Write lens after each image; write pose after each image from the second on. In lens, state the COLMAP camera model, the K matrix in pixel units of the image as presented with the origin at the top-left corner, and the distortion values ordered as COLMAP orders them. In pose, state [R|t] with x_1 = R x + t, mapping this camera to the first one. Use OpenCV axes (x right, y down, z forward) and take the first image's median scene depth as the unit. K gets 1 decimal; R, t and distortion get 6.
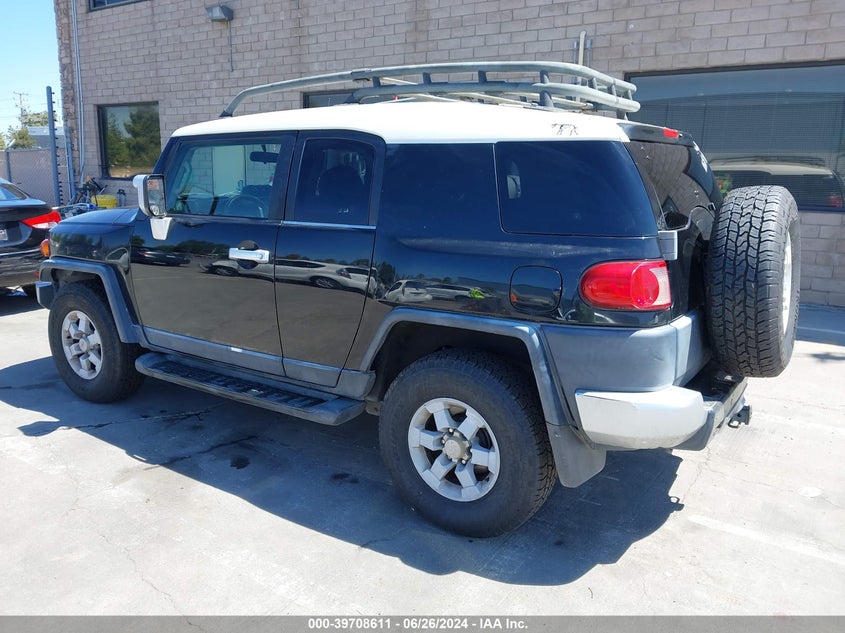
lens RADIAL K [[663.2, 0, 424.0], [0, 663.2, 318.9], [0, 0, 1]] dist [0.016295, -0.027168]
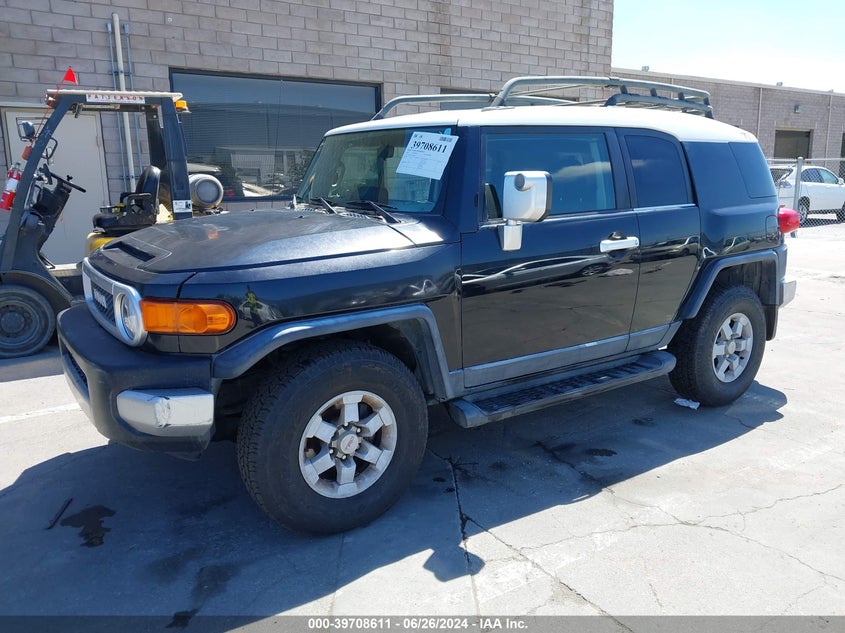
lens RADIAL K [[663.2, 0, 424.5], [0, 663.2, 317.1], [0, 0, 1]] dist [0.016295, -0.027168]
pose [[0.386652, -0.213978, 0.897058, -1.179875], [0.216386, 0.966605, 0.137300, -0.171670], [-0.896480, 0.141024, 0.420042, 0.746759]]
